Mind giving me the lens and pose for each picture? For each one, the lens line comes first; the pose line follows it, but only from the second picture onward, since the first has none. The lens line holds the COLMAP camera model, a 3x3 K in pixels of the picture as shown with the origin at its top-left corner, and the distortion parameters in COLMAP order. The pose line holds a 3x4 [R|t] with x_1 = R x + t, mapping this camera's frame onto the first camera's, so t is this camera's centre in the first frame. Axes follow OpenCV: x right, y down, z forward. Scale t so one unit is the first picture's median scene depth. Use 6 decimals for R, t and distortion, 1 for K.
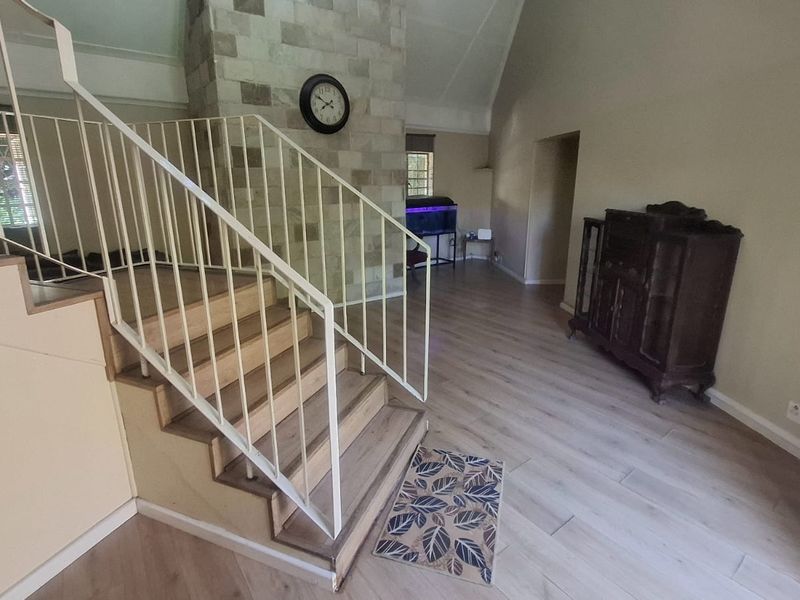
lens RADIAL K [[425.6, 0, 393.0], [0, 425.6, 288.0], [0, 0, 1]] dist [-0.001270, 0.002093]
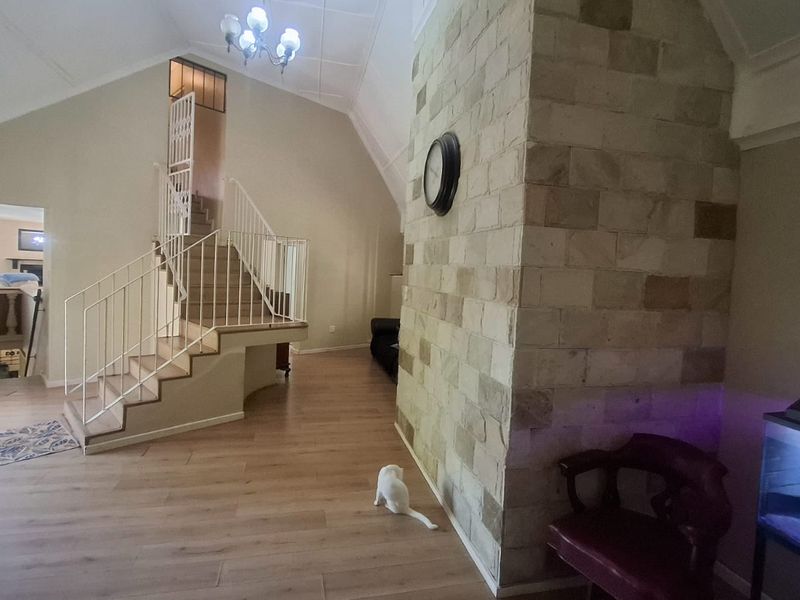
lens RADIAL K [[425.6, 0, 393.0], [0, 425.6, 288.0], [0, 0, 1]] dist [-0.001270, 0.002093]
pose [[-0.405227, 0.028037, -0.913786, 0.447530], [-0.270377, 0.951142, 0.149084, -0.302407], [0.873320, 0.307480, -0.377848, 1.114772]]
